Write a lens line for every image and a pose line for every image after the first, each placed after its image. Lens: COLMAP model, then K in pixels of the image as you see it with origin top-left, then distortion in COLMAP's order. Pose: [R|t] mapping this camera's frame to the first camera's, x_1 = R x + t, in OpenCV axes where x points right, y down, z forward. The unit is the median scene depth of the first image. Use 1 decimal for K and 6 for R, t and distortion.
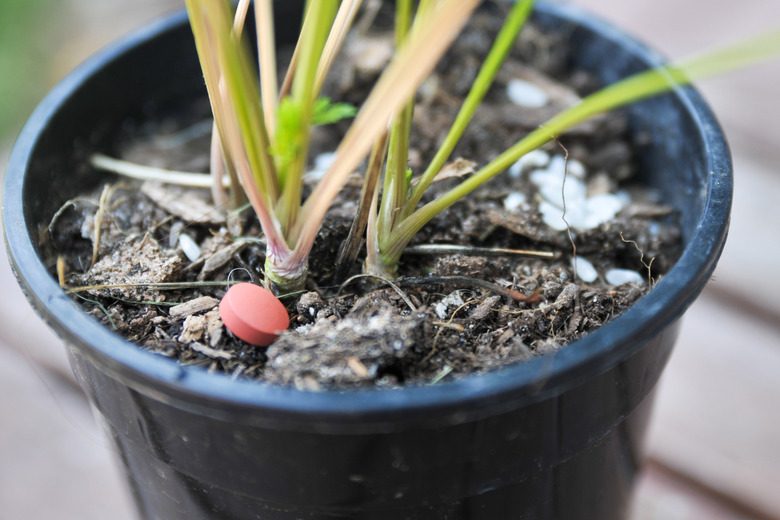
lens RADIAL K [[1690.0, 0, 390.0], [0, 1690.0, 260.0], [0, 0, 1]] dist [-0.206796, -0.139742]
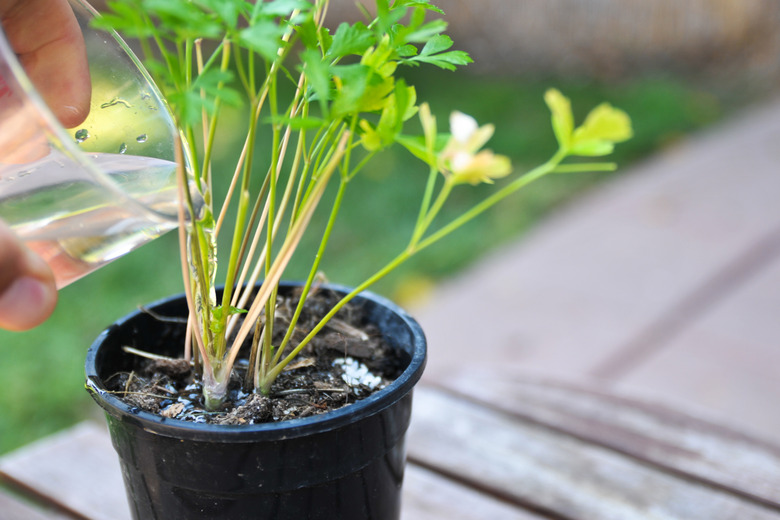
lens RADIAL K [[1480.4, 0, 390.0], [0, 1480.4, 260.0], [0, 0, 1]] dist [-0.027062, 0.128487]
pose [[0.999930, 0.010597, -0.005302, 0.167150], [-0.011691, 0.955228, -0.295640, 0.394256], [0.001932, 0.295681, 0.955285, -0.852660]]
